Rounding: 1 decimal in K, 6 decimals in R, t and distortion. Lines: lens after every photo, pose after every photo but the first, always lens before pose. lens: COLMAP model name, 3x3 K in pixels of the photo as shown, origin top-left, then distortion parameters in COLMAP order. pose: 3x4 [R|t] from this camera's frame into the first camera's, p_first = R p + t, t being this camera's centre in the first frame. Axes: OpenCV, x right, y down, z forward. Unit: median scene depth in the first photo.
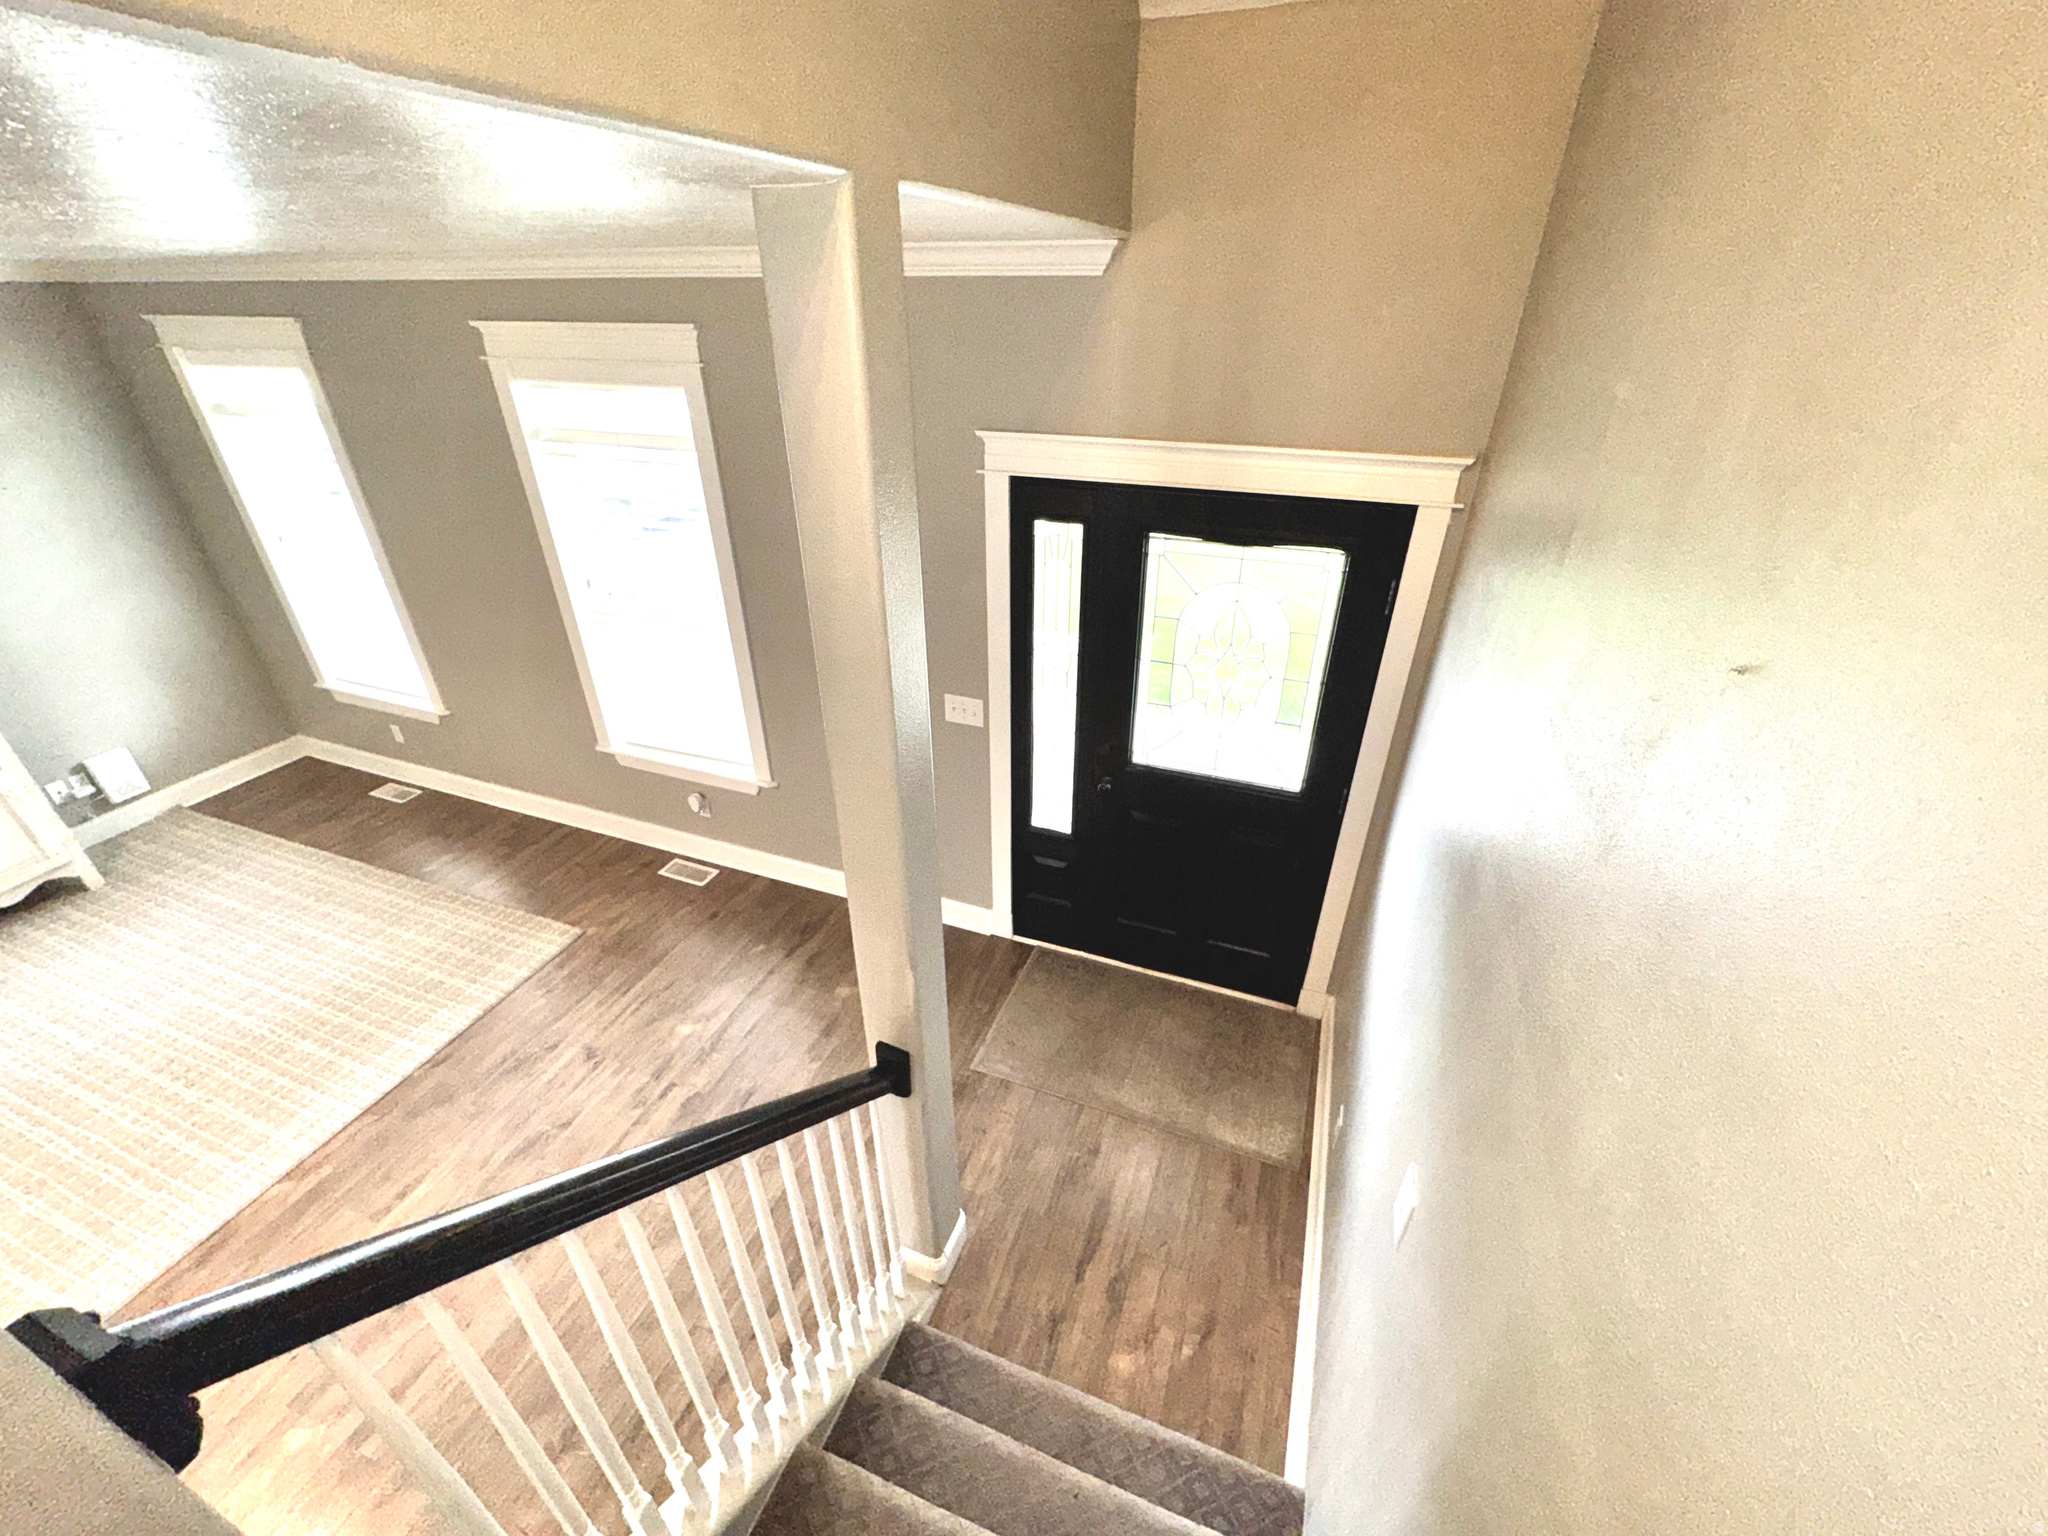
lens RADIAL K [[814.0, 0, 1024.0], [0, 814.0, 768.0], [0, 0, 1]] dist [-0.005056, -0.000145]
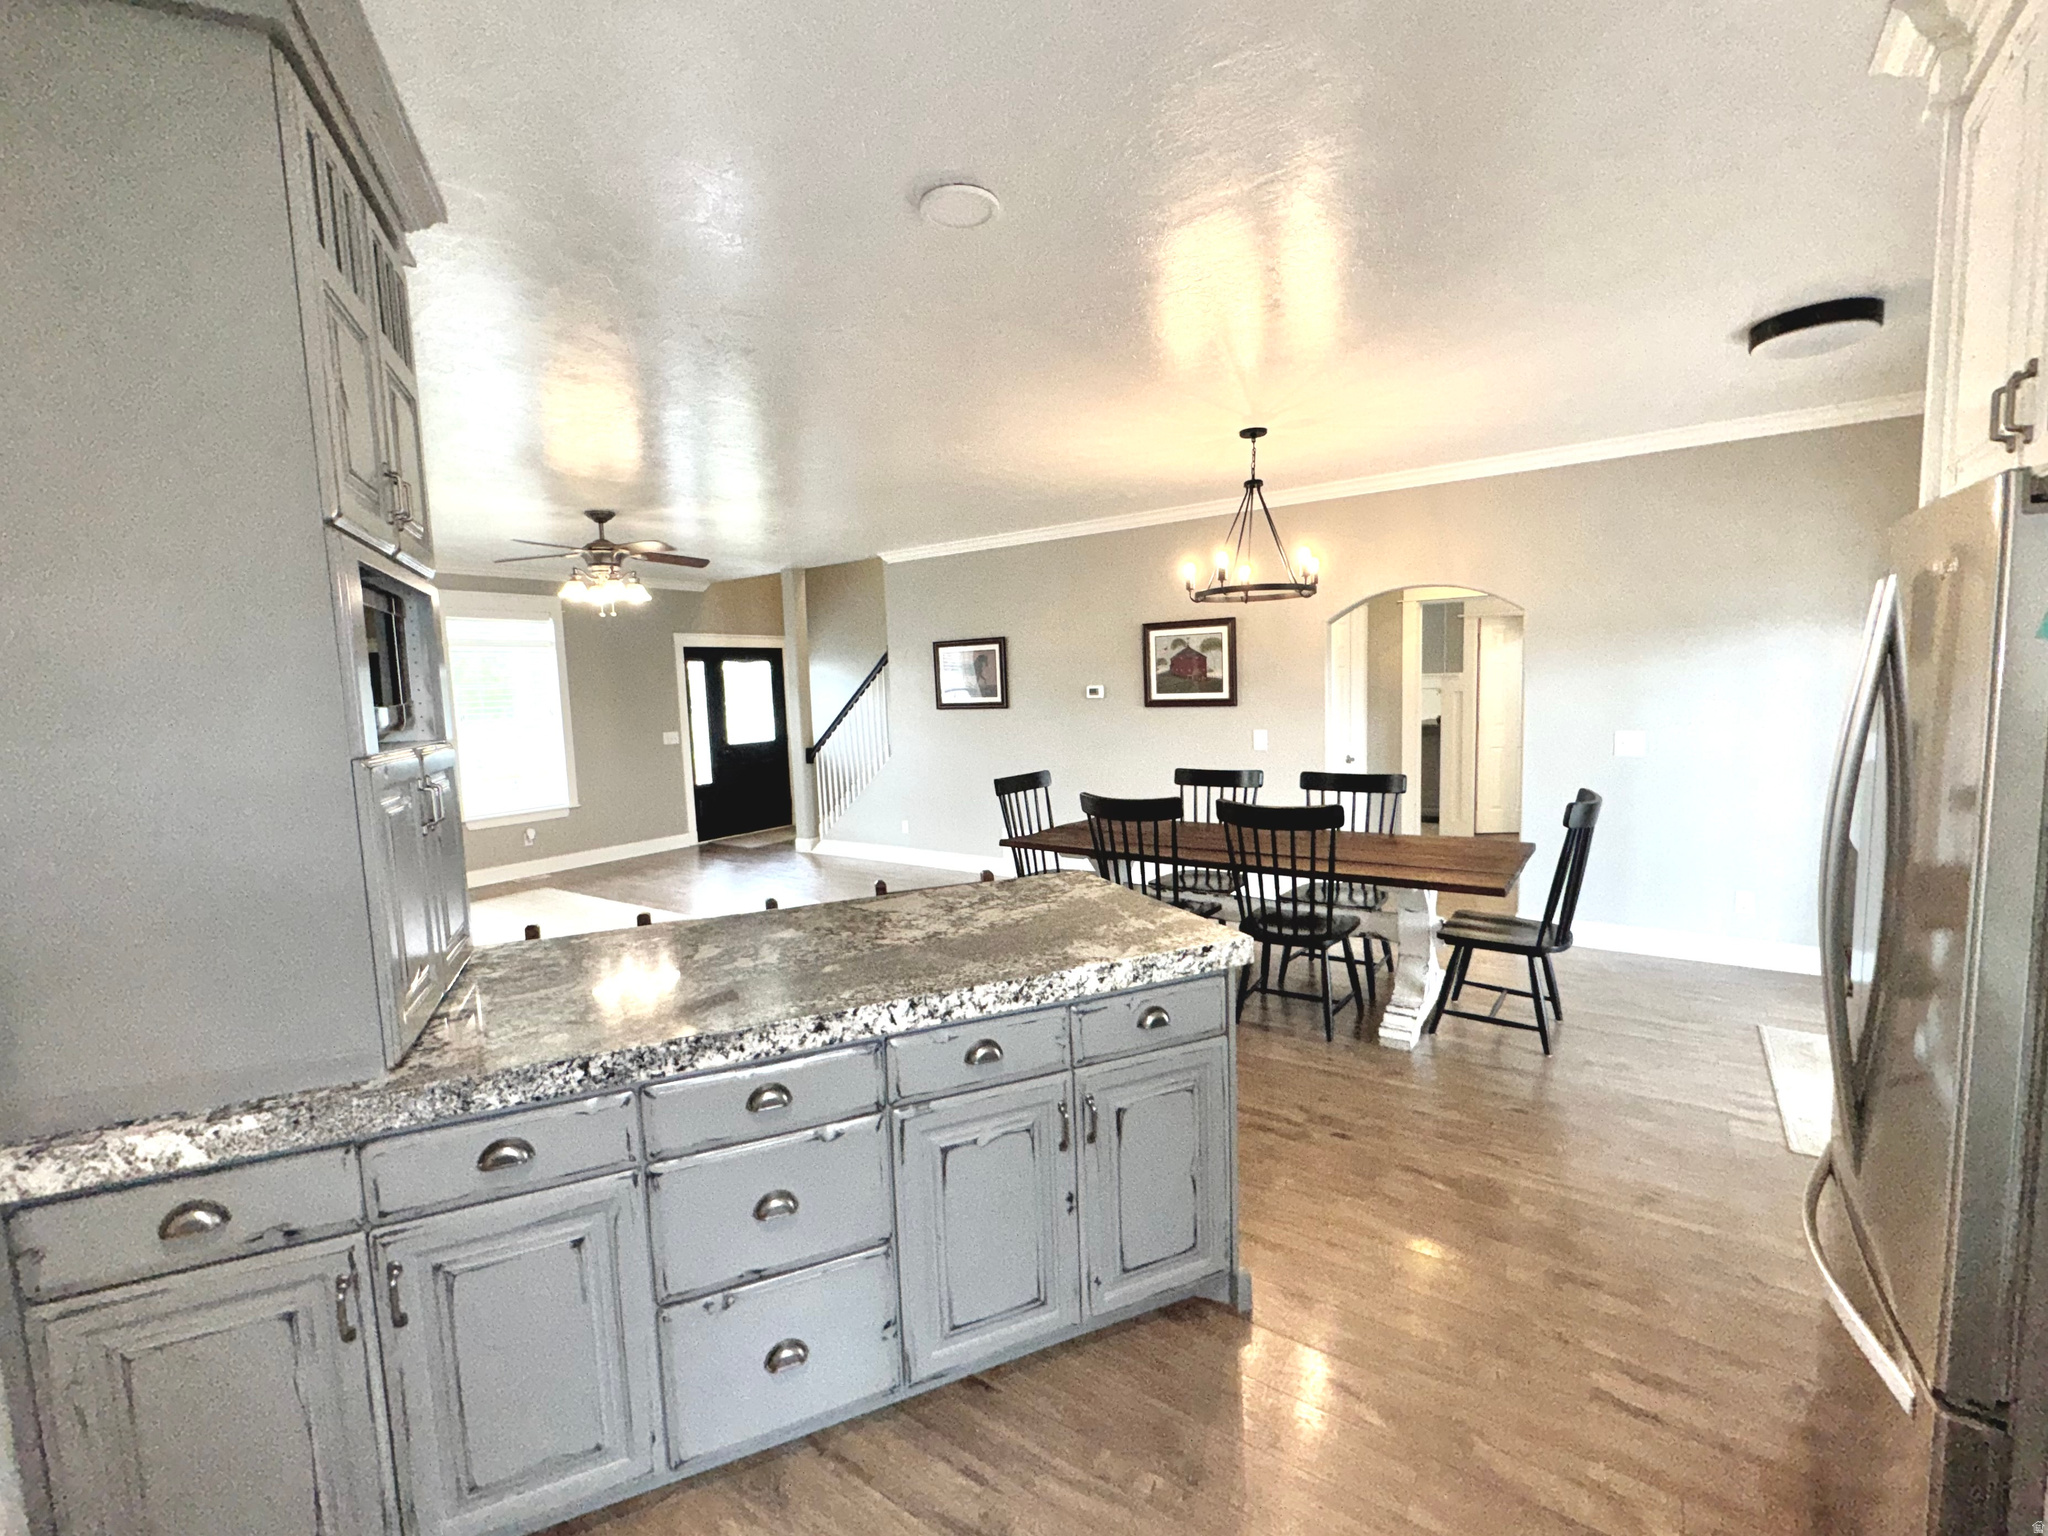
lens RADIAL K [[883.0, 0, 1026.7], [0, 883.0, 777.7], [0, 0, 1]] dist [0.000830, 0.000113]
pose [[0.256455, -0.114007, 0.959809, -2.508481], [0.518996, 0.853965, -0.037238, 0.730007], [-0.815398, 0.507687, 0.278172, -0.610043]]
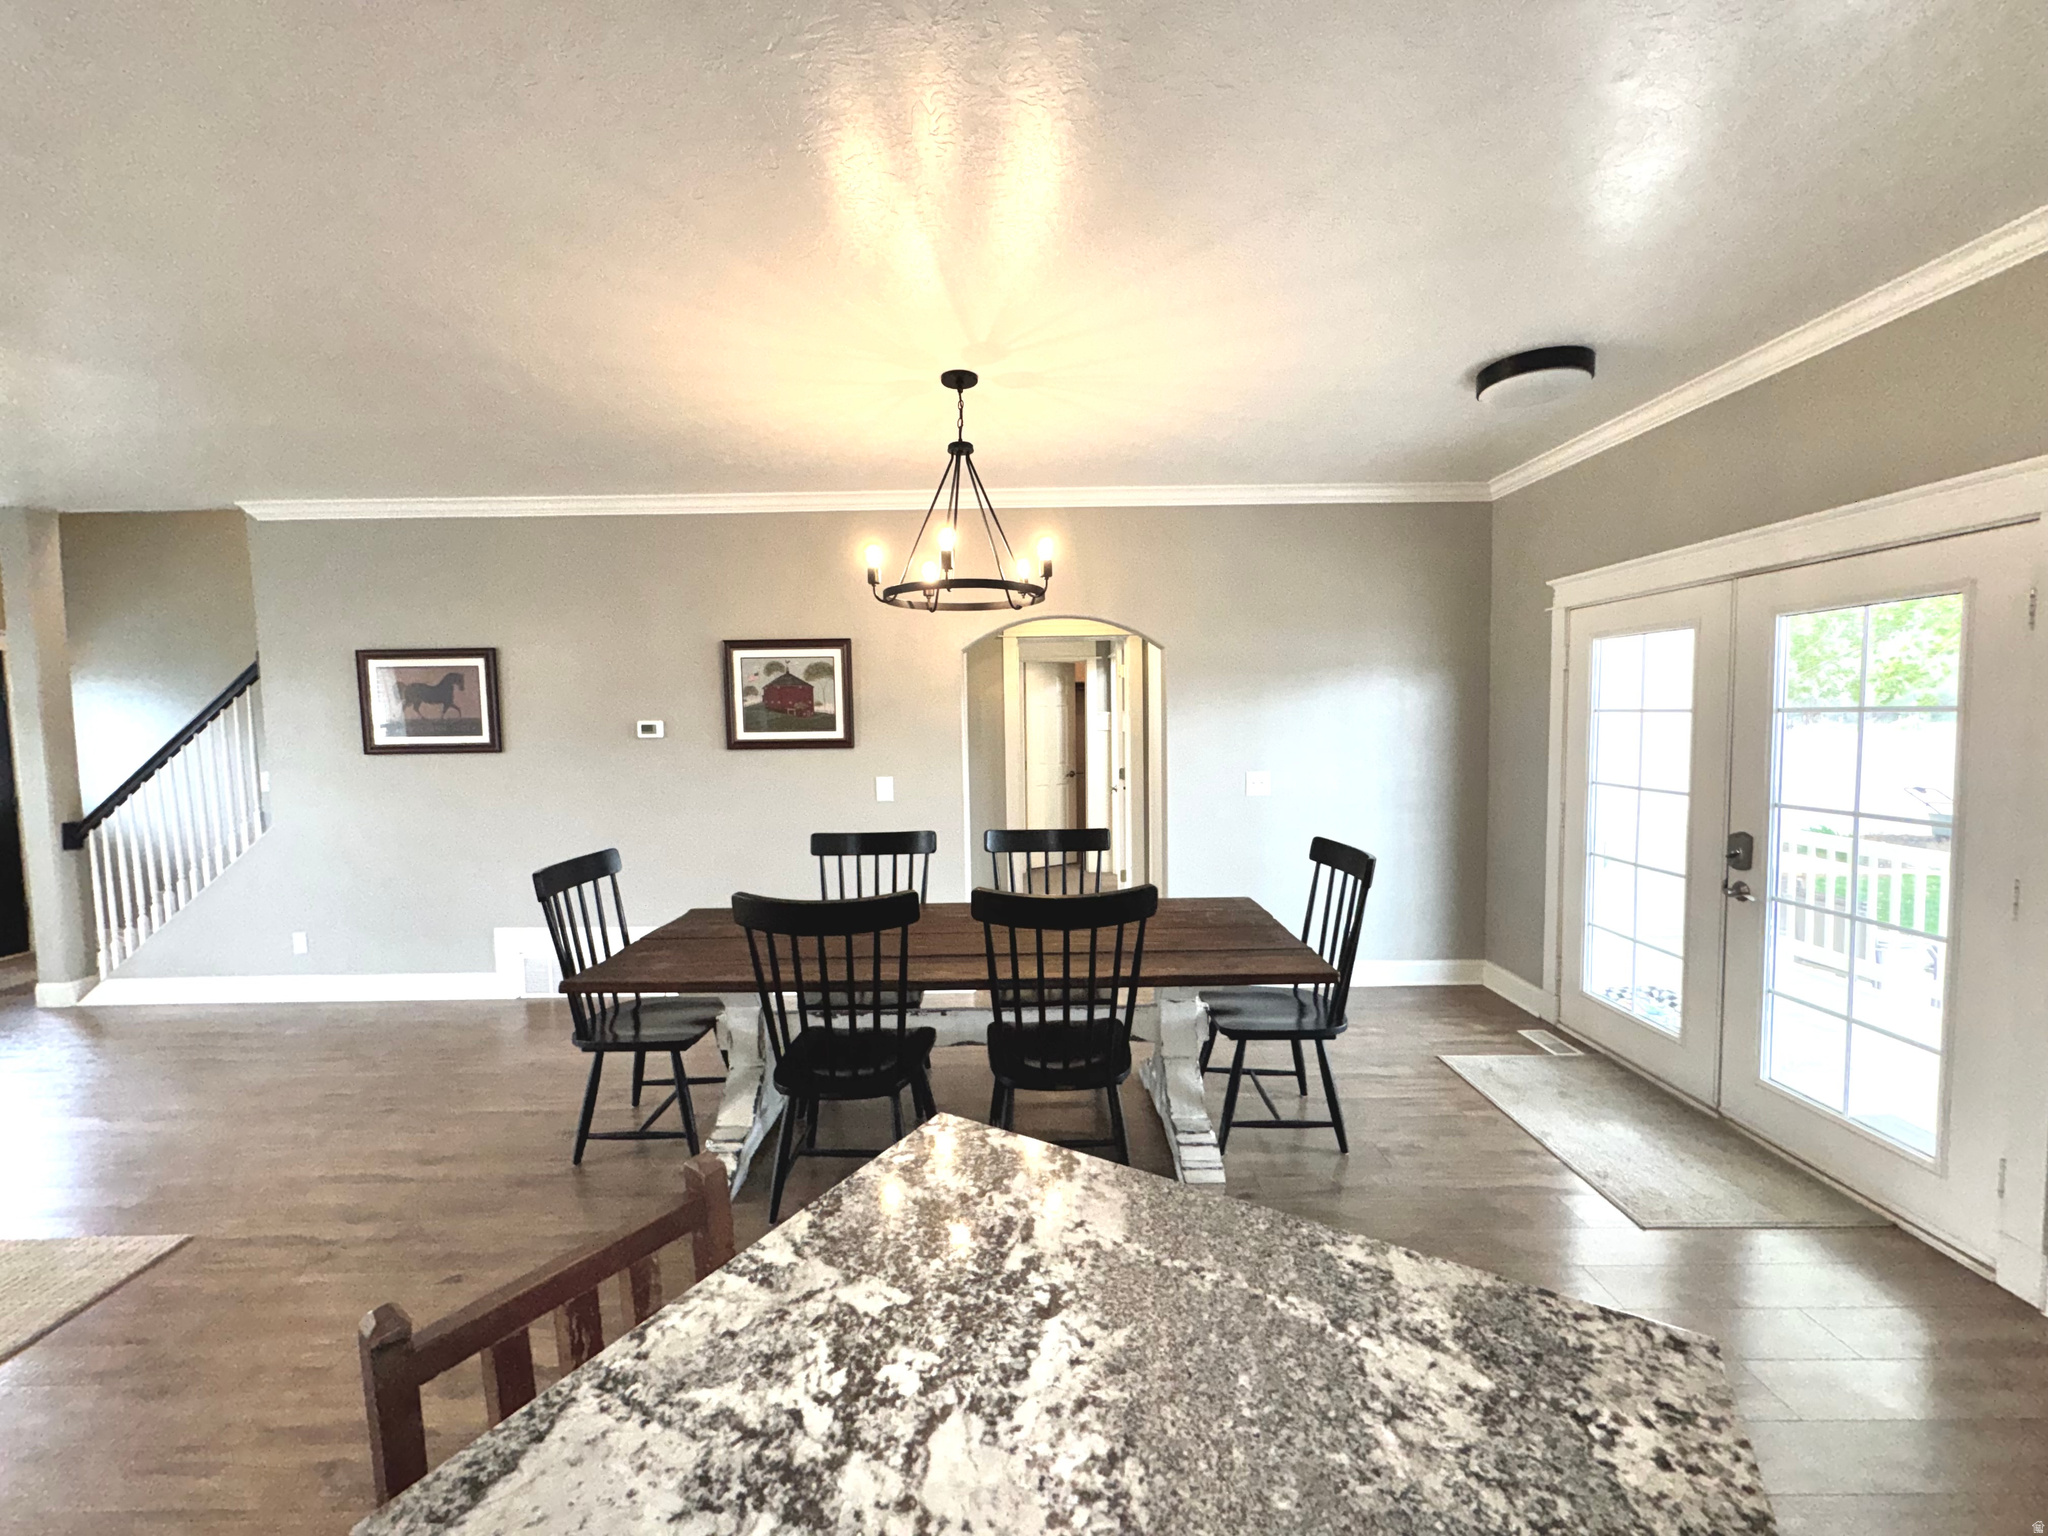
lens RADIAL K [[814.0, 0, 1024.0], [0, 814.0, 768.0], [0, 0, 1]] dist [-0.005056, -0.000145]
pose [[-0.355749, -0.061021, 0.932587, -1.996207], [0.485533, 0.840568, 0.240213, 0.598626], [-0.798561, 0.538257, -0.269404, -0.371348]]
